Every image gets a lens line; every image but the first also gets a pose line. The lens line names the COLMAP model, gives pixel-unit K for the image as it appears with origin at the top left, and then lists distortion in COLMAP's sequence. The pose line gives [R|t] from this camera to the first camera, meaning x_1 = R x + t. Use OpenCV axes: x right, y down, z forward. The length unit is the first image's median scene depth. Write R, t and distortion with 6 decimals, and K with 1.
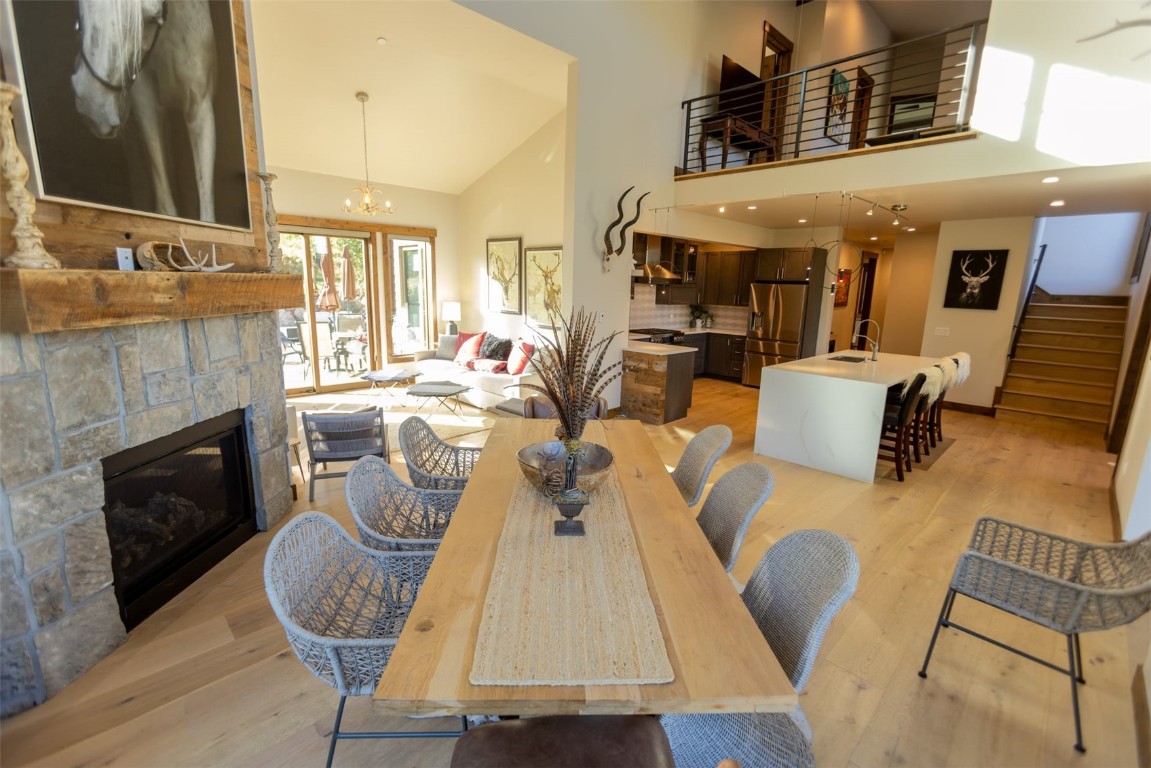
lens RADIAL K [[496.5, 0, 573.9], [0, 496.5, 379.0], [0, 0, 1]] dist [-0.003790, 0.000967]
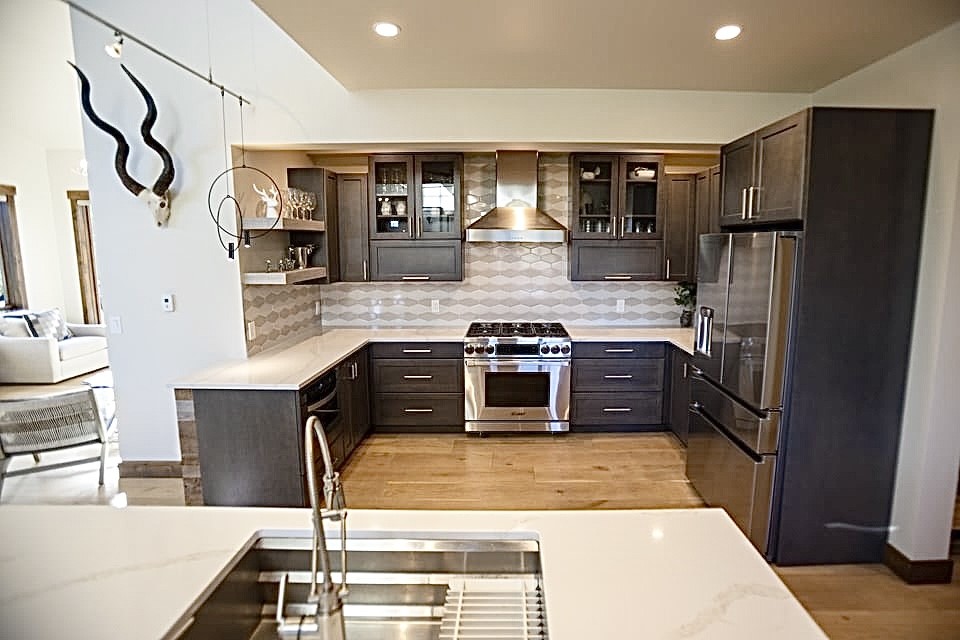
lens RADIAL K [[476.3, 0, 502.4], [0, 476.3, 302.5], [0, 0, 1]] dist [-0.036726, 0.000735]
pose [[0.723618, 0.058515, -0.687715, 1.148720], [-0.110676, 0.993343, -0.031934, -0.247409], [0.681269, 0.099222, 0.725278, 1.413898]]
